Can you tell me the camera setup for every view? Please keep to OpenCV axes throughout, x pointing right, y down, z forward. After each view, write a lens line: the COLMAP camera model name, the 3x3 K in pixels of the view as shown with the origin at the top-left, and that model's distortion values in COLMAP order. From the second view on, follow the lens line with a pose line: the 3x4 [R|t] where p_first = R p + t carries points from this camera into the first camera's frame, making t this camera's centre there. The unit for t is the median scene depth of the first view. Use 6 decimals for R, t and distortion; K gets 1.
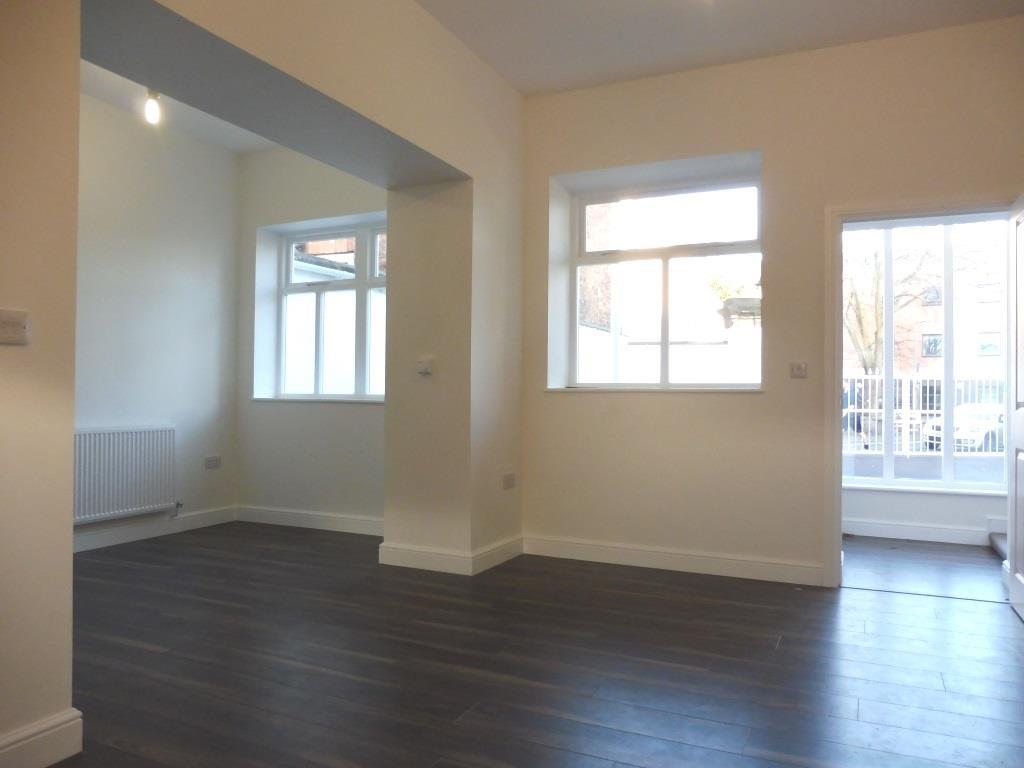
lens RADIAL K [[735.4, 0, 512.0], [0, 735.4, 384.0], [0, 0, 1]] dist [-0.011633, -0.004765]
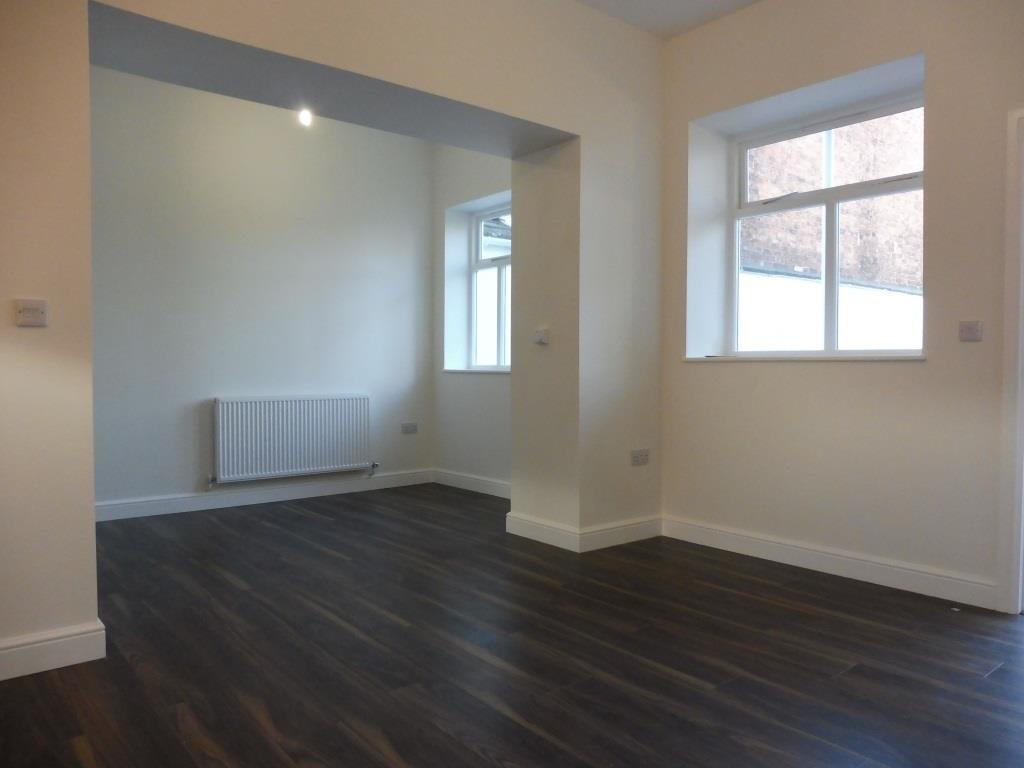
lens RADIAL K [[735.4, 0, 512.0], [0, 735.4, 384.0], [0, 0, 1]] dist [-0.011633, -0.004765]
pose [[0.913902, 0.005639, -0.405895, 0.214429], [0.009667, 0.999318, 0.035647, 0.003518], [0.405819, -0.036502, 0.913224, 0.075551]]
